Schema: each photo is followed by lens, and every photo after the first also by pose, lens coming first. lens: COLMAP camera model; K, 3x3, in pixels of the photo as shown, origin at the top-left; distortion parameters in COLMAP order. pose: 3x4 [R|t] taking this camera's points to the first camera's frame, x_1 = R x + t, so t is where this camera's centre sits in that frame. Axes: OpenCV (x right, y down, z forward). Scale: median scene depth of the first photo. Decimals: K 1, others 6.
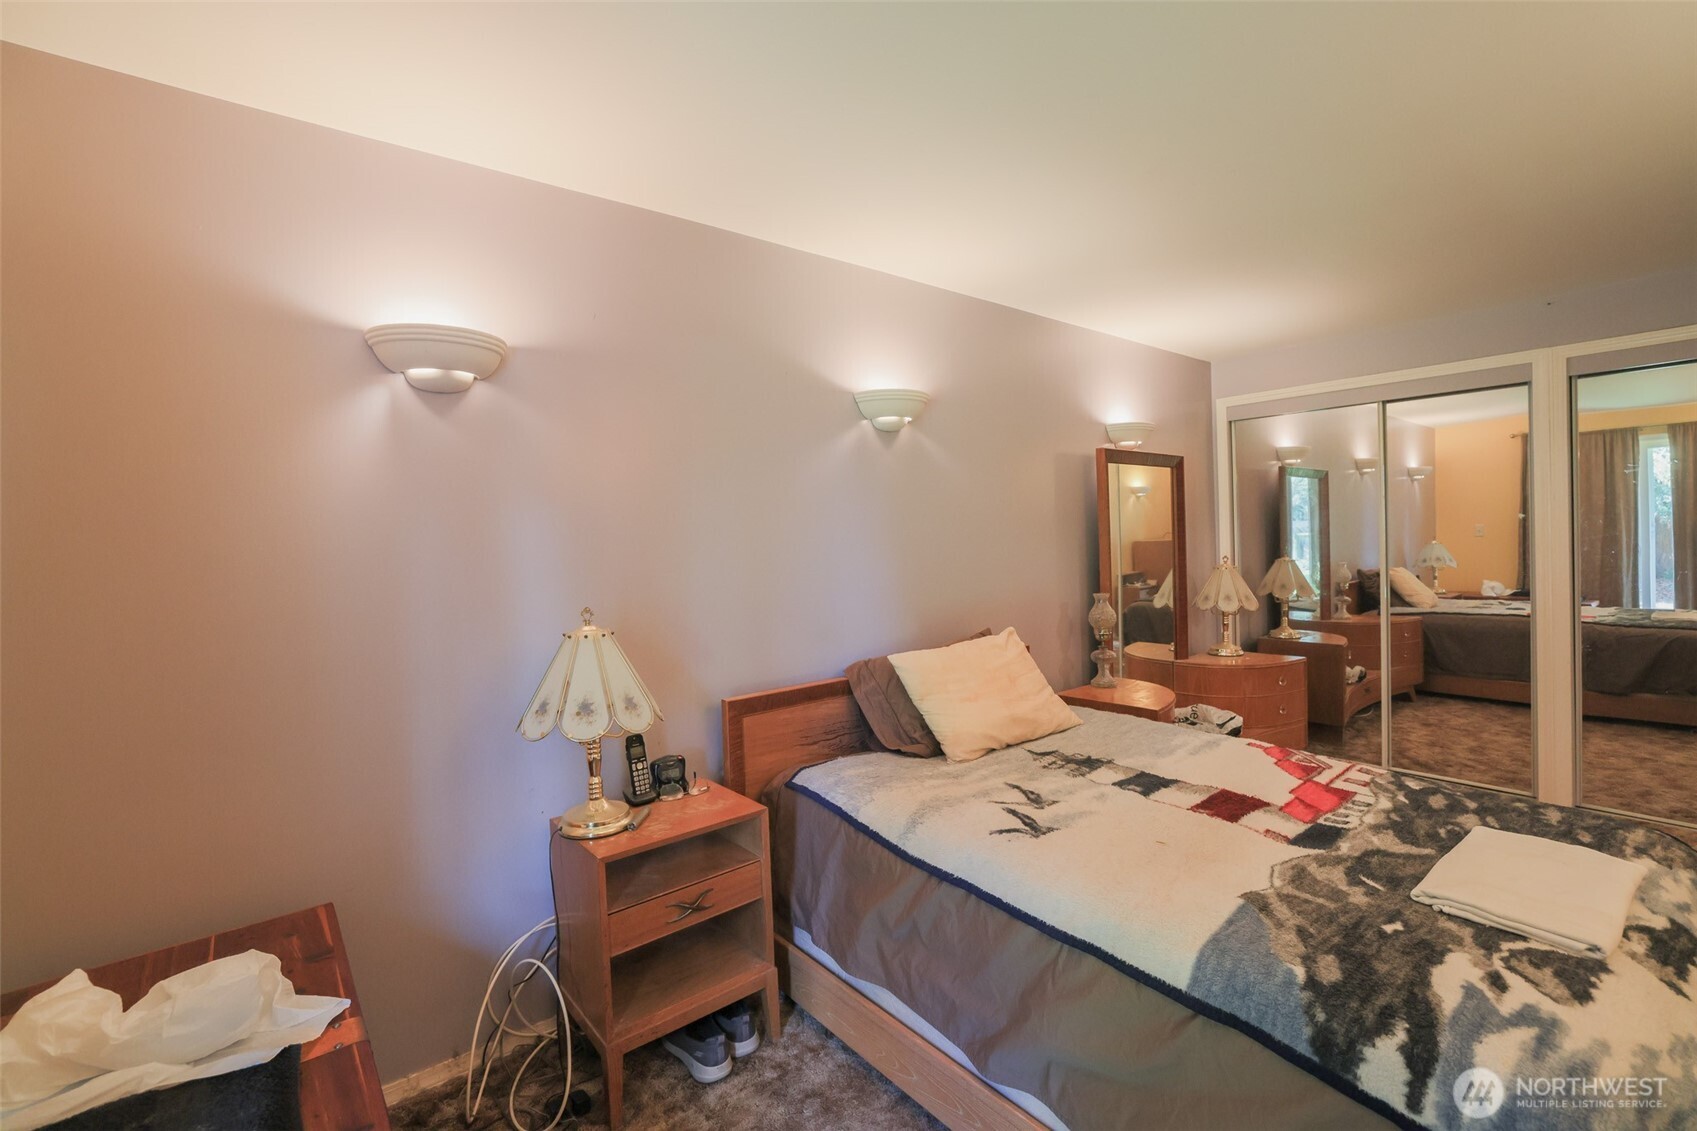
lens RADIAL K [[728.3, 0, 846.4], [0, 728.3, 563.0], [0, 0, 1]] dist [-0.036121, 0.009100]
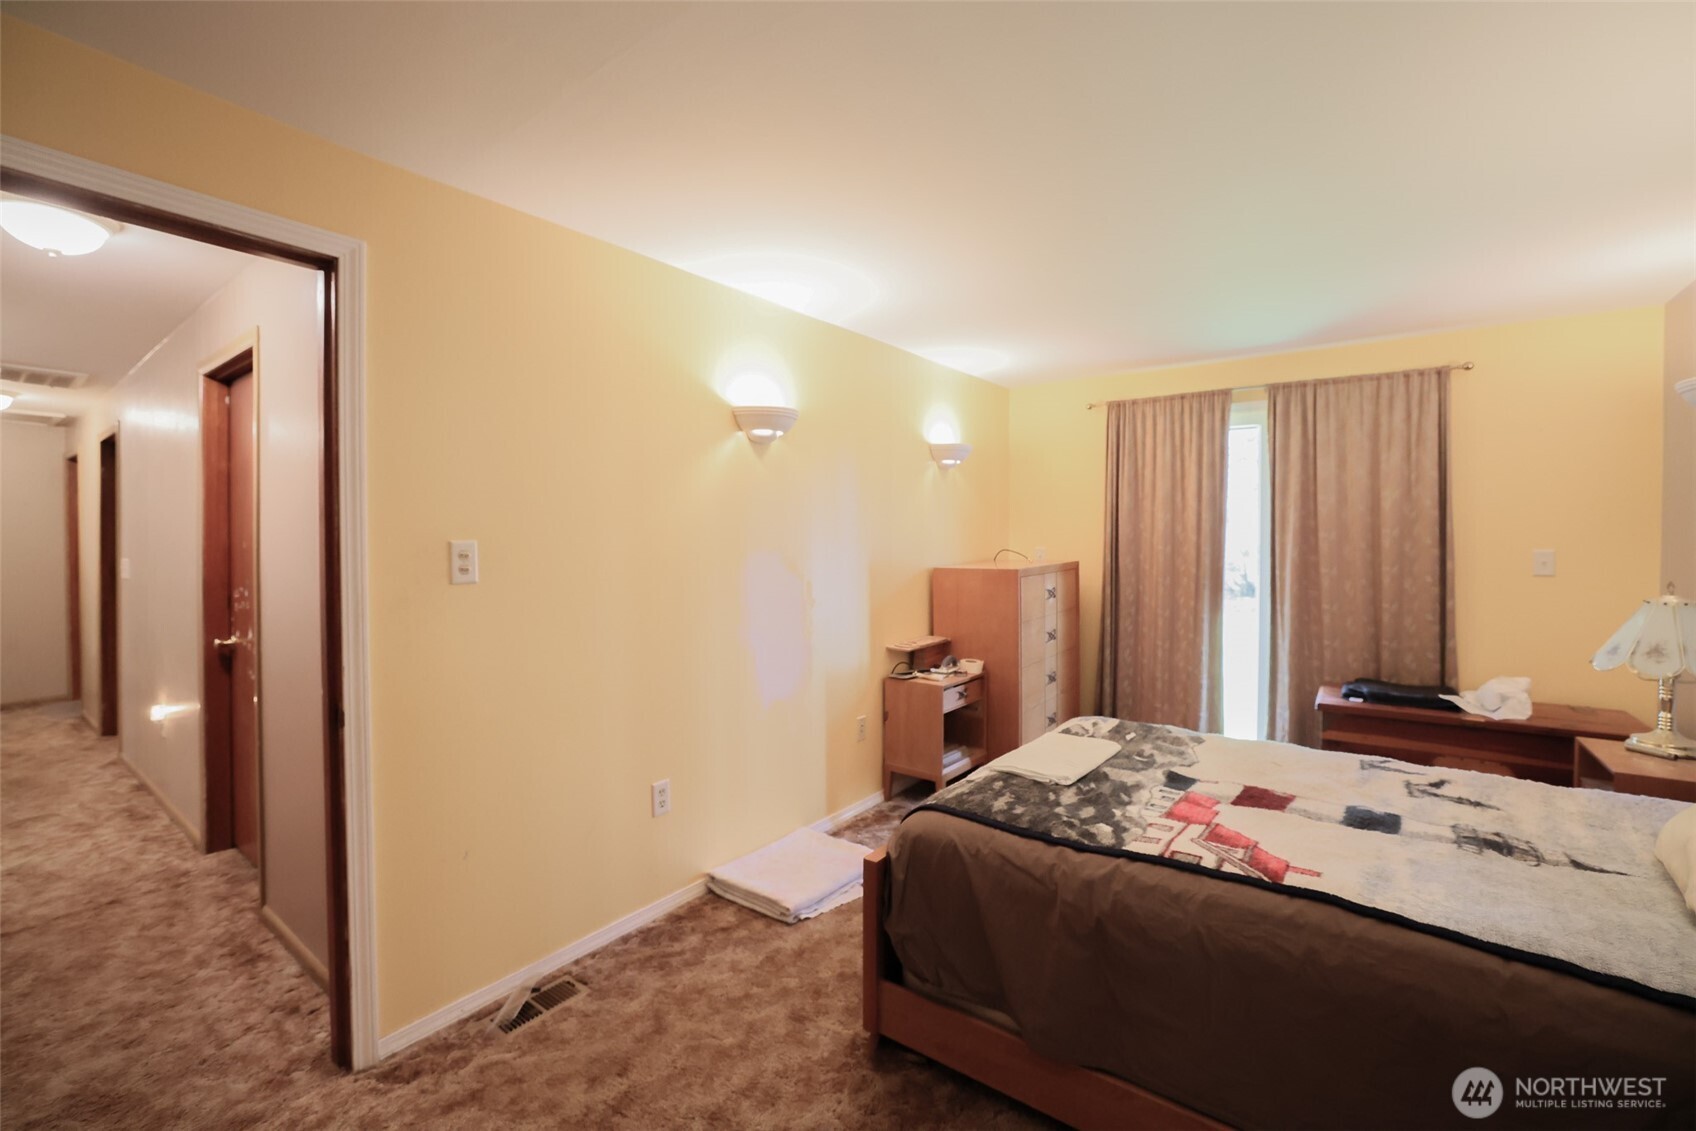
lens RADIAL K [[727.9, 0, 845.5], [0, 727.9, 557.3], [0, 0, 1]] dist [-0.036121, 0.009100]
pose [[-0.965446, 0.048750, -0.256004, 1.397531], [0.035912, 0.997863, 0.054588, -0.095424], [0.258118, 0.043508, -0.965133, 1.873348]]
